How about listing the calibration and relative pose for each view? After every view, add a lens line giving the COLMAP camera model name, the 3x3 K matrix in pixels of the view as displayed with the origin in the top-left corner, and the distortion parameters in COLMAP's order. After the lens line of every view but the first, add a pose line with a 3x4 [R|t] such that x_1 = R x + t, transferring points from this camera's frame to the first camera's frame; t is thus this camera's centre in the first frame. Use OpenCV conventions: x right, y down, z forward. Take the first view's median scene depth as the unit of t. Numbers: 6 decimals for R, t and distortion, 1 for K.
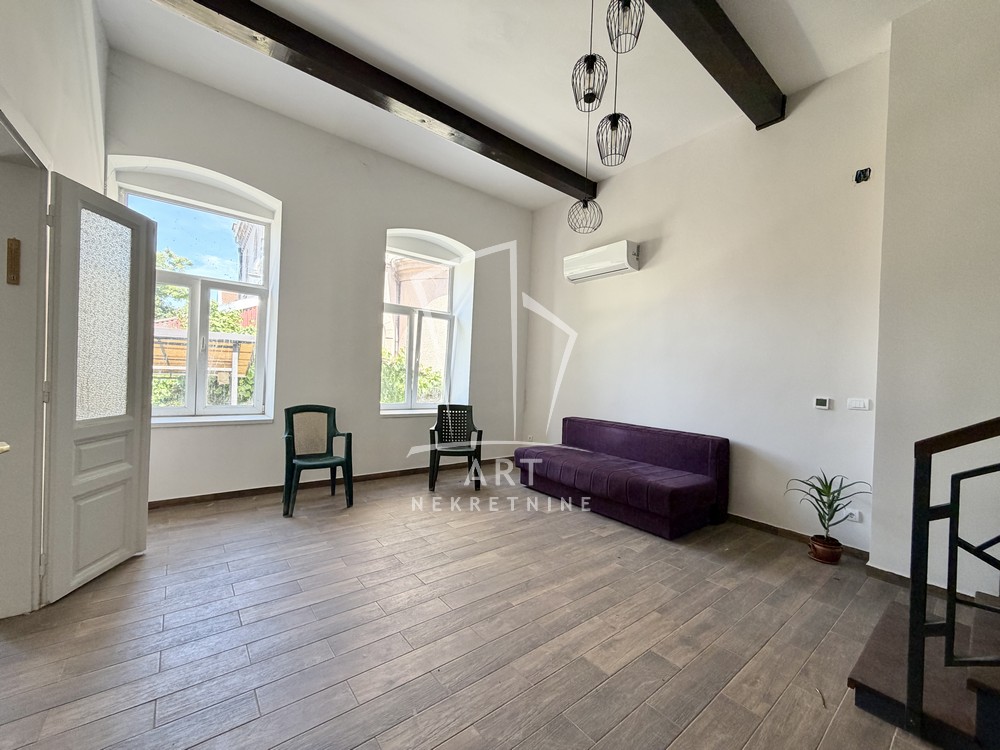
lens RADIAL K [[397.5, 0, 498.3], [0, 397.5, 379.1], [0, 0, 1]] dist [0.000843, 0.000169]
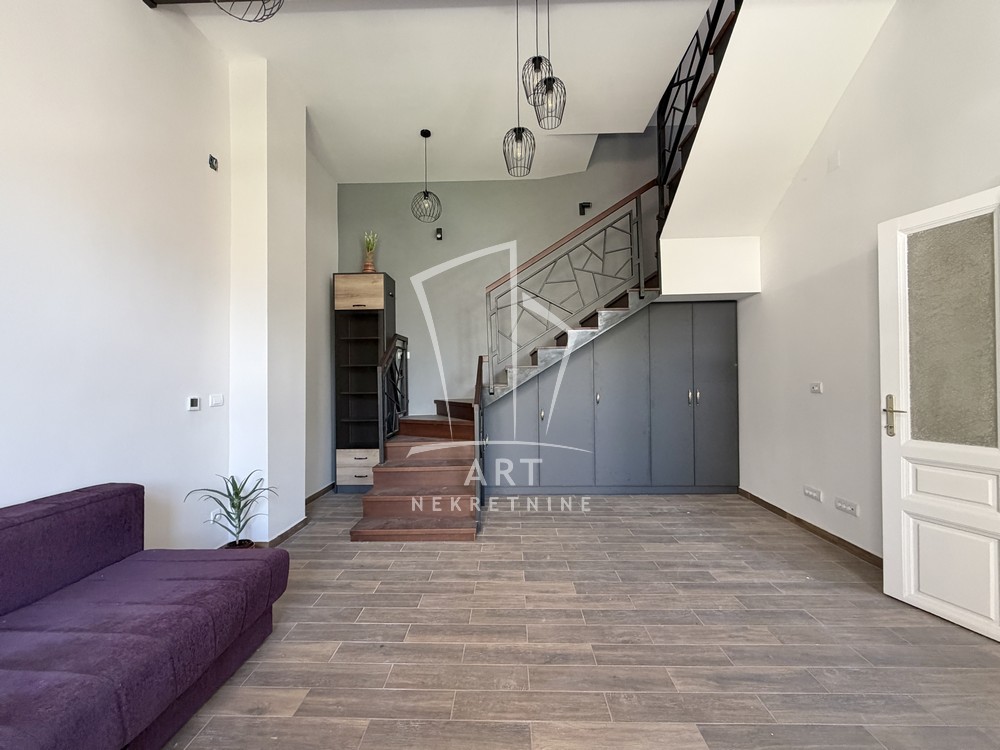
lens RADIAL K [[430.8, 0, 496.9], [0, 430.8, 376.7], [0, 0, 1]] dist [-0.000792, 0.000427]
pose [[-0.761517, -0.026484, 0.647603, -0.283682], [-0.013021, 0.999588, 0.025568, -0.030032], [-0.648014, 0.011039, -0.761549, 1.307543]]
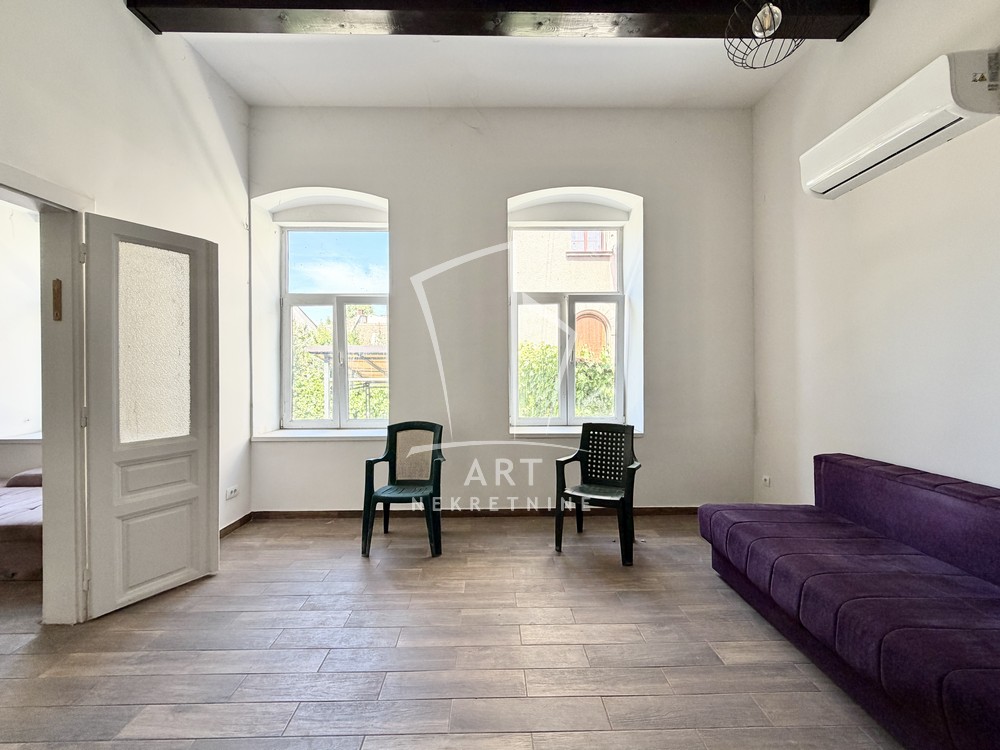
lens RADIAL K [[407.3, 0, 497.8], [0, 407.3, 367.6], [0, 0, 1]] dist [-0.001421, -0.000113]
pose [[0.793379, -0.047800, -0.606849, 0.263517], [0.030504, 0.998782, -0.038791, -0.015627], [0.607963, 0.012265, 0.793870, 0.510947]]
